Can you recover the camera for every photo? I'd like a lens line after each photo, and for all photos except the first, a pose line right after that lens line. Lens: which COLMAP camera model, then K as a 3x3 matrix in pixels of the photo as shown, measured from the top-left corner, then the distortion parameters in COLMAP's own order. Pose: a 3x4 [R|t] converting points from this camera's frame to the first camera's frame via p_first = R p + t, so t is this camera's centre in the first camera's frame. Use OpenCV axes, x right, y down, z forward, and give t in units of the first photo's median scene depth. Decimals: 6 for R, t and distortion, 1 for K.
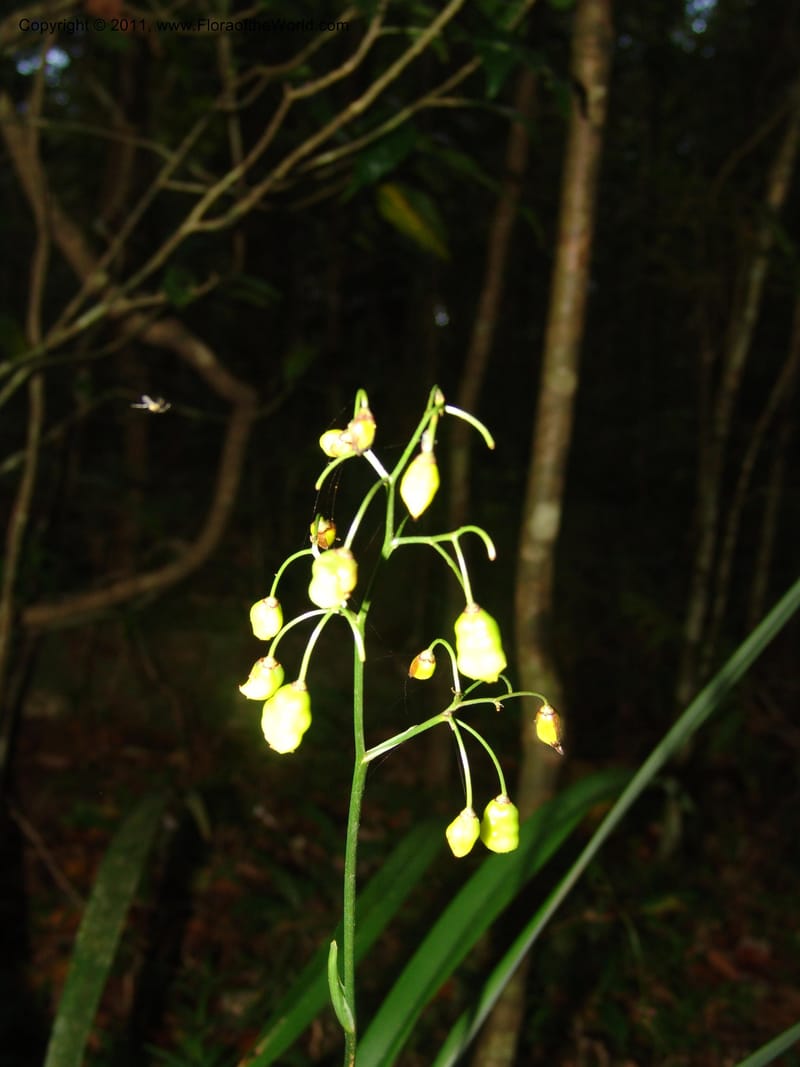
lens RADIAL K [[1092.0, 0, 400.0], [0, 1092.0, 533.5], [0, 0, 1]] dist [-0.013811, 0.044680]
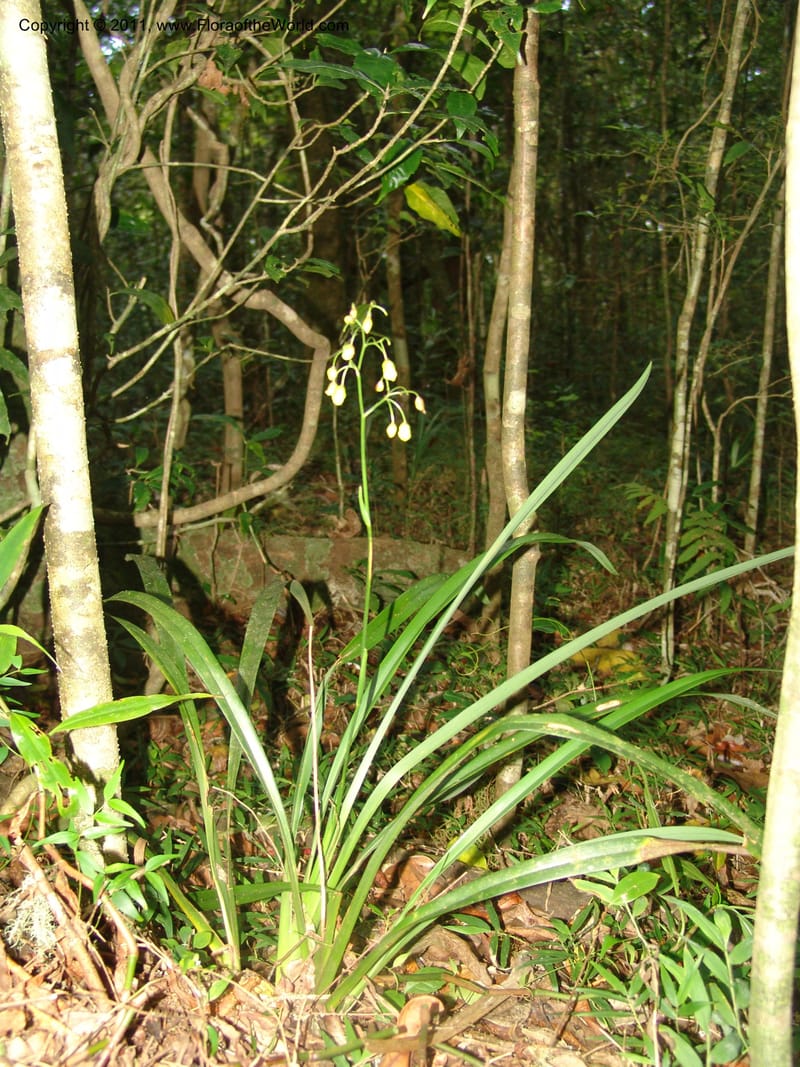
lens RADIAL K [[1092.0, 0, 400.0], [0, 1092.0, 533.5], [0, 0, 1]] dist [-0.013811, 0.044680]
pose [[0.995377, -0.057710, -0.076774, 0.317180], [0.060497, 0.997572, 0.034489, 0.464429], [0.074597, -0.038974, 0.996452, -2.373435]]
